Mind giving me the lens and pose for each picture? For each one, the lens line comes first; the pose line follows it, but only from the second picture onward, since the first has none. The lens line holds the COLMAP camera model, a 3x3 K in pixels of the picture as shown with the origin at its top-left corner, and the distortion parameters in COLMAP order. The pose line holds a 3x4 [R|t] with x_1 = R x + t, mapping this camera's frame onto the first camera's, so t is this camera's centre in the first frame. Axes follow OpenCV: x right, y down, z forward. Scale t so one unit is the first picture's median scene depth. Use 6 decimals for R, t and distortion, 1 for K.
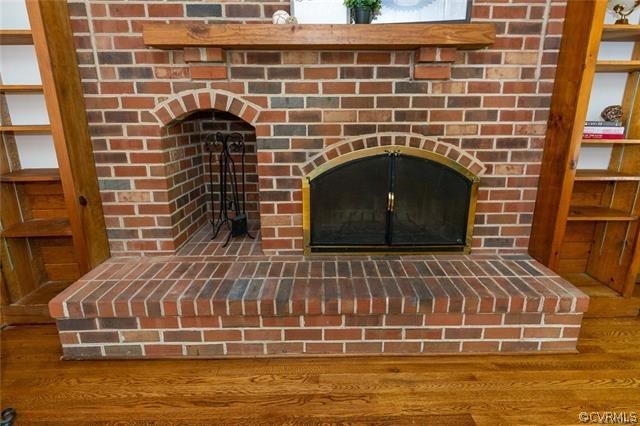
lens RADIAL K [[316.5, 0, 326.3], [0, 316.5, 191.5], [0, 0, 1]] dist [0.004831, -0.000889]
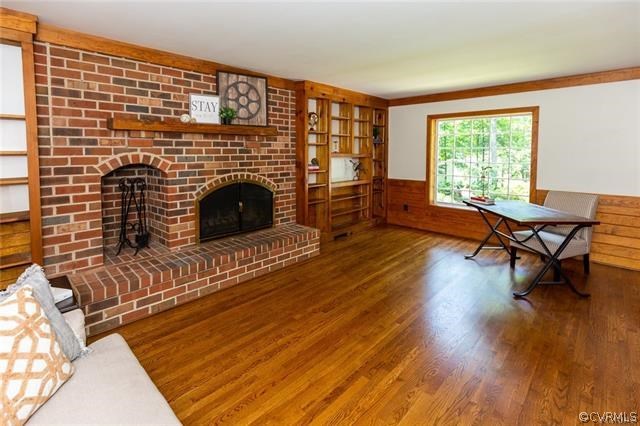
lens RADIAL K [[289.8, 0, 320.5], [0, 289.8, 213.0], [0, 0, 1]] dist [0.001322, 0.000606]
pose [[0.709536, -0.145485, 0.689488, -0.778552], [0.168465, 0.985104, 0.034498, 0.102488], [-0.684236, 0.091678, 0.723475, -0.728645]]
